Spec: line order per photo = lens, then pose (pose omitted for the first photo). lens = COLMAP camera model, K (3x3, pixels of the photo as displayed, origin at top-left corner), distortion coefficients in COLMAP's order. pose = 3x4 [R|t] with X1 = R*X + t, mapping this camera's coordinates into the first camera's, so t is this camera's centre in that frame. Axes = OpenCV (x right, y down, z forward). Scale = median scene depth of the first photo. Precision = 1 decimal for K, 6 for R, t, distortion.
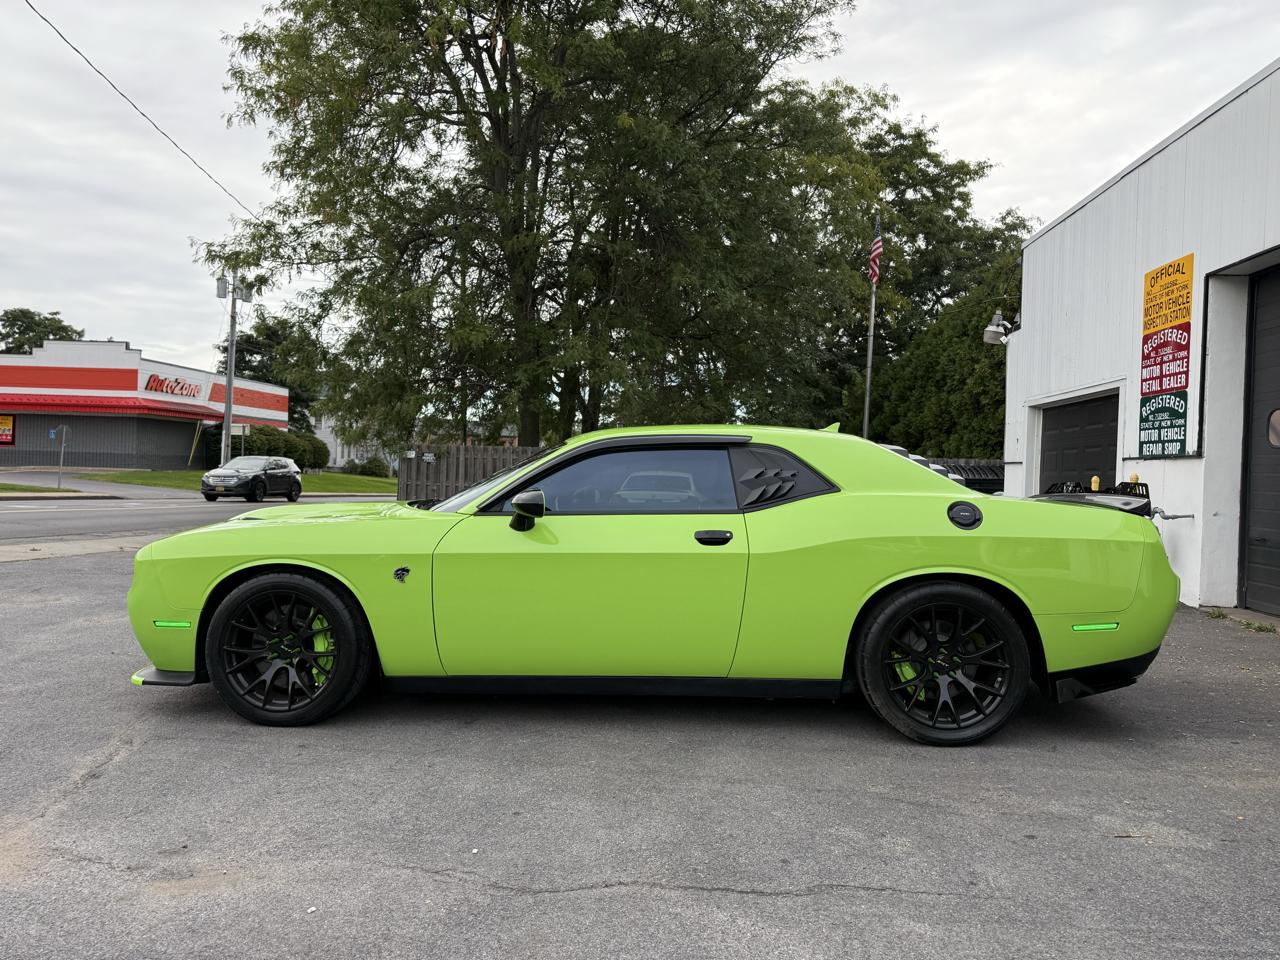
lens RADIAL K [[910.3, 0, 634.2], [0, 910.3, 473.7], [0, 0, 1]] dist [0.033449, -0.033673]
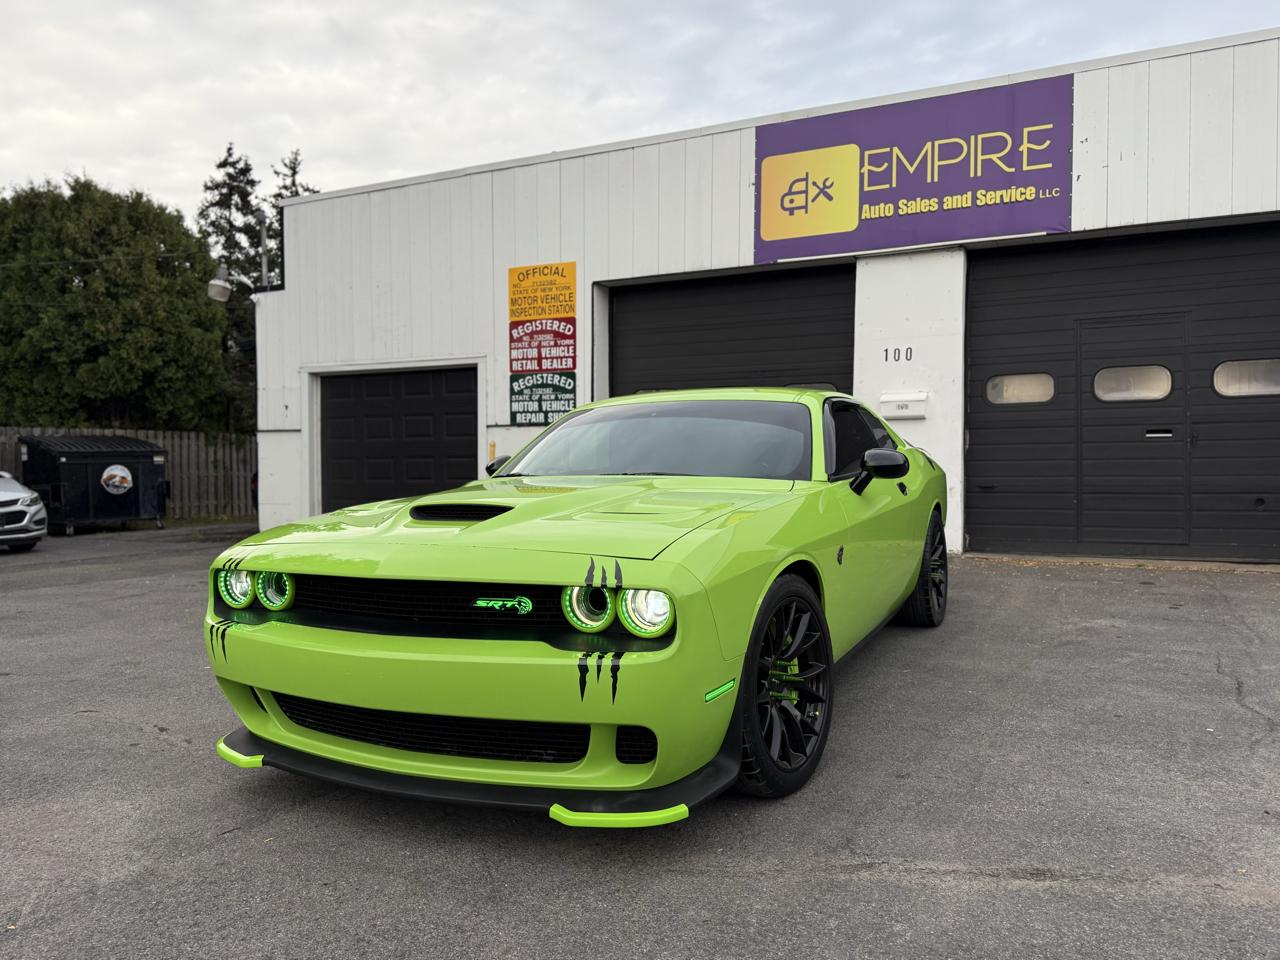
lens RADIAL K [[942.1, 0, 651.8], [0, 942.1, 482.7], [0, 0, 1]] dist [0.034104, -0.038813]
pose [[0.363183, -0.054611, 0.930116, -0.555145], [0.018465, 0.998507, 0.051417, -0.002705], [-0.931535, -0.001499, 0.363649, 0.418442]]
